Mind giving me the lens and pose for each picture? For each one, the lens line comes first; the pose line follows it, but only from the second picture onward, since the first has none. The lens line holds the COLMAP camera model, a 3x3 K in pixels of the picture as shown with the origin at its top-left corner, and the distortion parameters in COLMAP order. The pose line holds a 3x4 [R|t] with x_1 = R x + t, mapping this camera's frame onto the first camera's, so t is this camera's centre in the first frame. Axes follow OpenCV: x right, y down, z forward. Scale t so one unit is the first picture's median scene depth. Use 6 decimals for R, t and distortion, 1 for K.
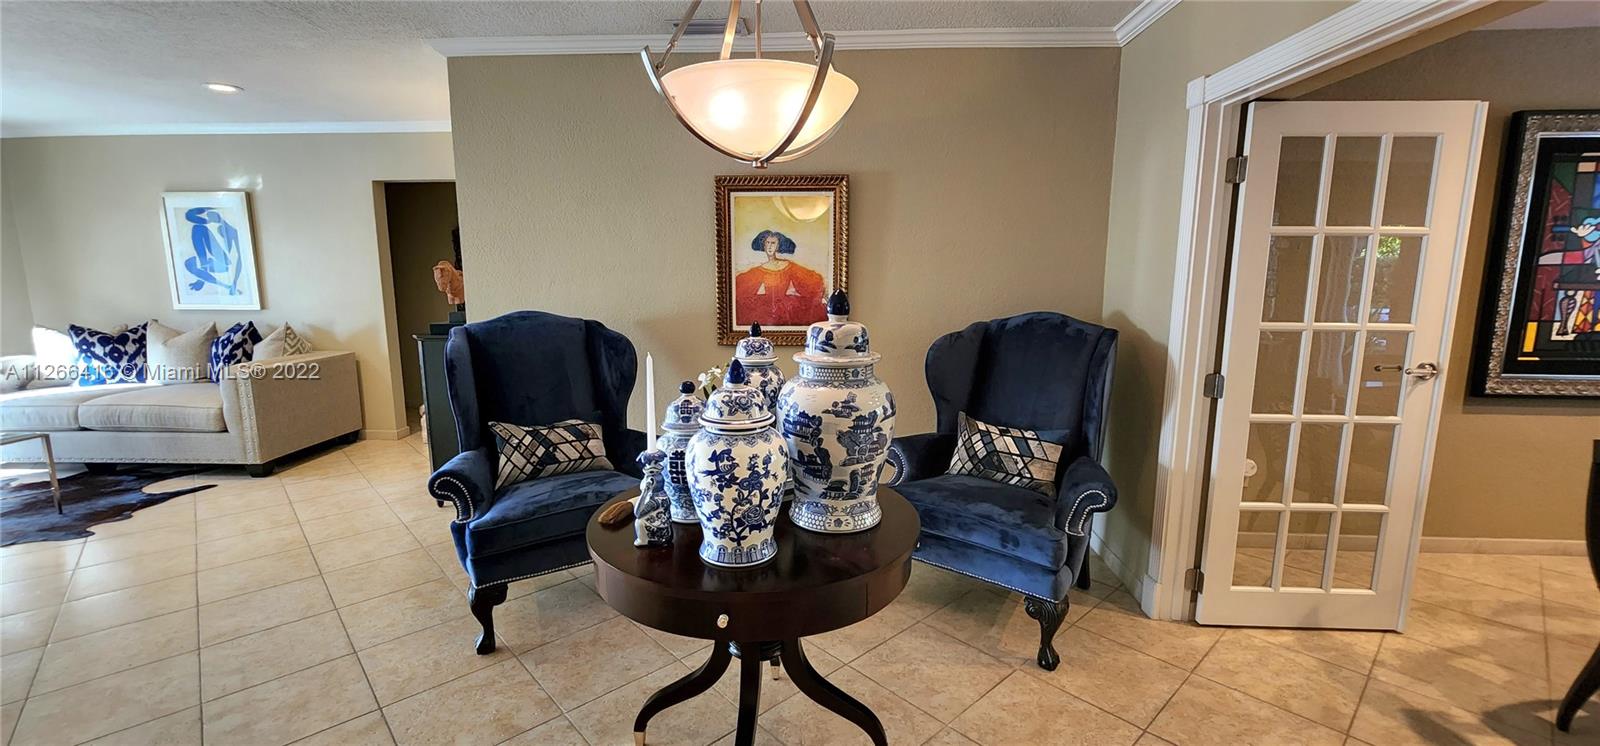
lens RADIAL K [[655.3, 0, 796.7], [0, 655.3, 367.6], [0, 0, 1]] dist [-0.001524, -0.000132]
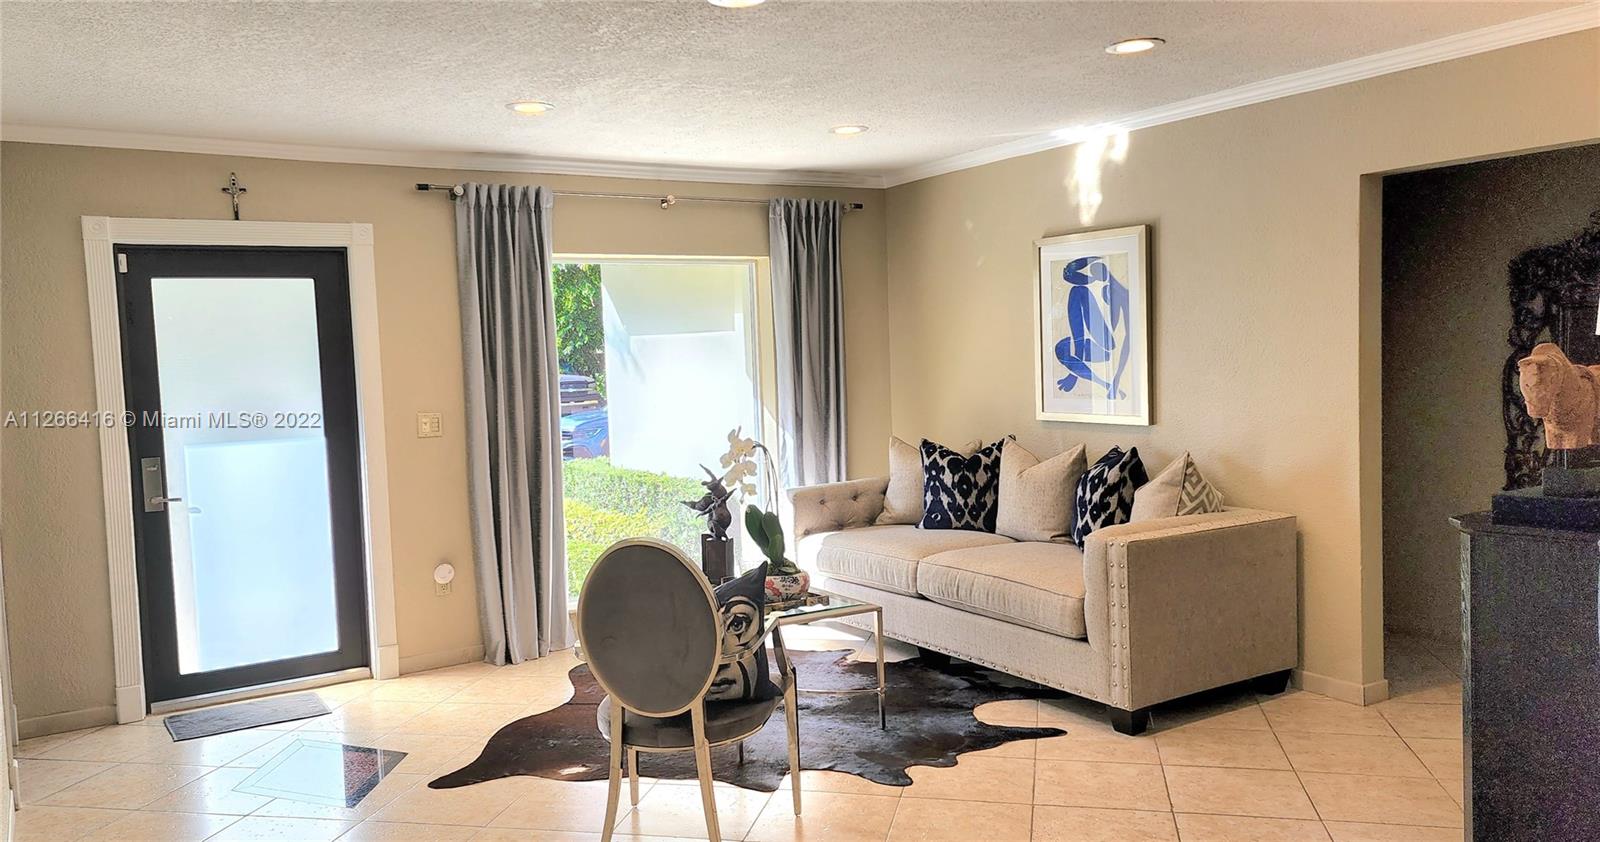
lens RADIAL K [[1208.4, 0, 753.3], [0, 1208.4, 426.9], [0, 0, 1]] dist [0.049066, -0.001755]
pose [[0.550217, 0.037386, -0.834184, -0.202181], [-0.092561, 0.995571, -0.016433, -0.063531], [0.829875, 0.086255, 0.551241, 0.207587]]
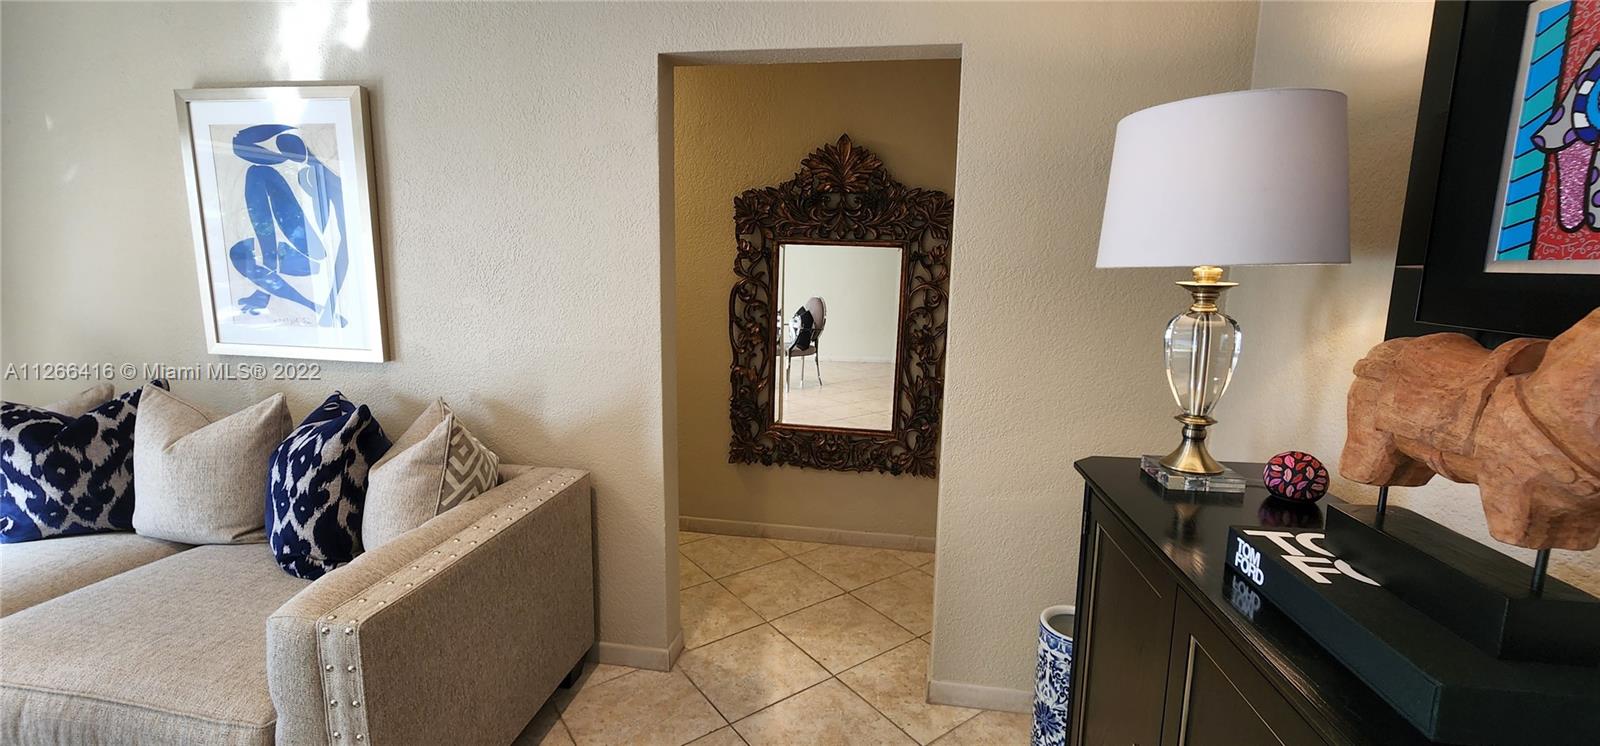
lens RADIAL K [[655.3, 0, 796.7], [0, 655.3, 367.6], [0, 0, 1]] dist [-0.001524, -0.000132]
pose [[0.993934, 0.037192, -0.103498, -0.844071], [-0.036535, 0.999298, 0.008232, -0.166731], [0.103732, -0.004401, 0.994596, 1.001456]]
